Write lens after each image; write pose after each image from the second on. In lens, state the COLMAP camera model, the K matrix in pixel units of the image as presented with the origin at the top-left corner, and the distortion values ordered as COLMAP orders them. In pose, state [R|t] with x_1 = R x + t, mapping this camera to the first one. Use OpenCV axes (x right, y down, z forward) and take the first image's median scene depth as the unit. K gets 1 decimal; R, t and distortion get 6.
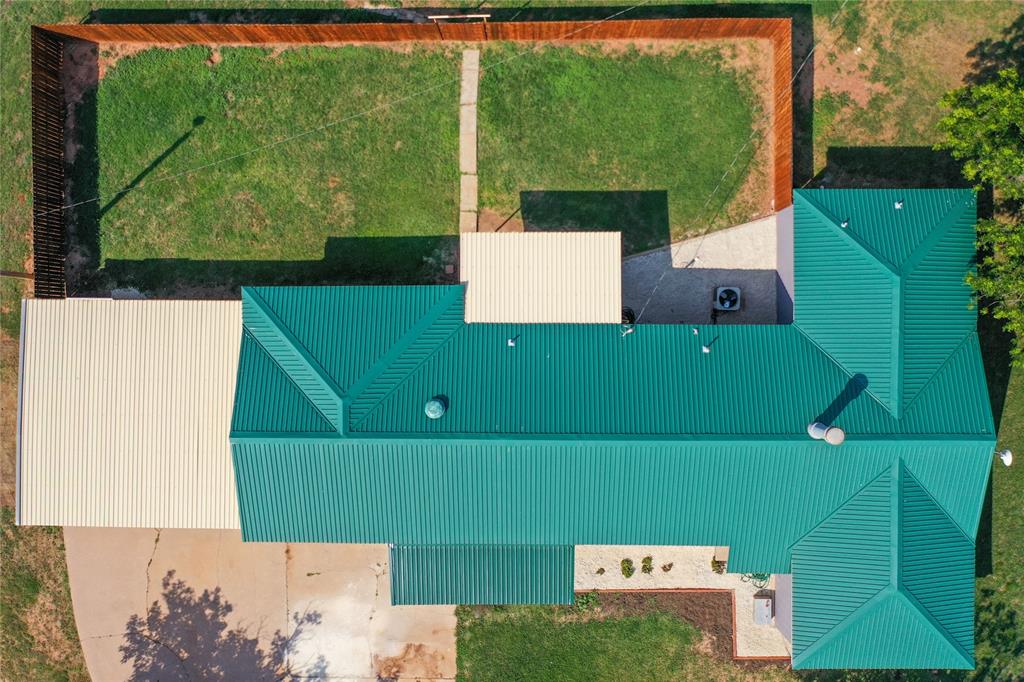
lens RADIAL K [[805.6, 0, 511.9], [0, 805.6, 332.6], [0, 0, 1]] dist [0.009118, 0.011316]
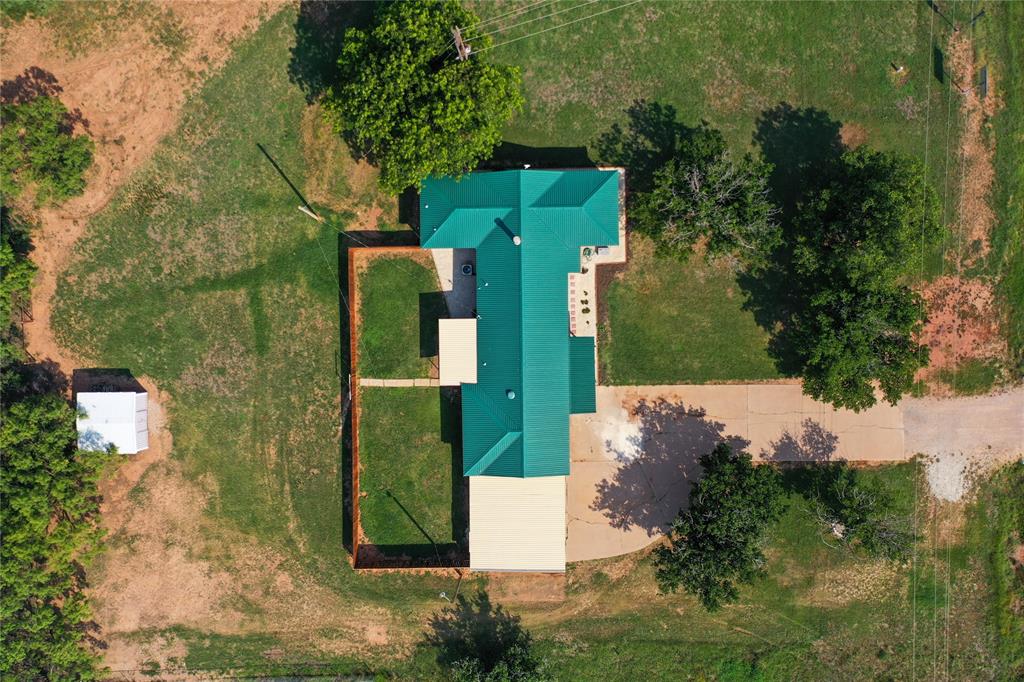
lens RADIAL K [[805.6, 0, 519.7], [0, 805.6, 339.9], [0, 0, 1]] dist [0.009118, 0.011316]
pose [[-0.011534, -0.999933, 0.001182, 0.061277], [0.999704, -0.011557, -0.021391, 0.154116], [0.021403, 0.000935, 0.999770, -1.282516]]
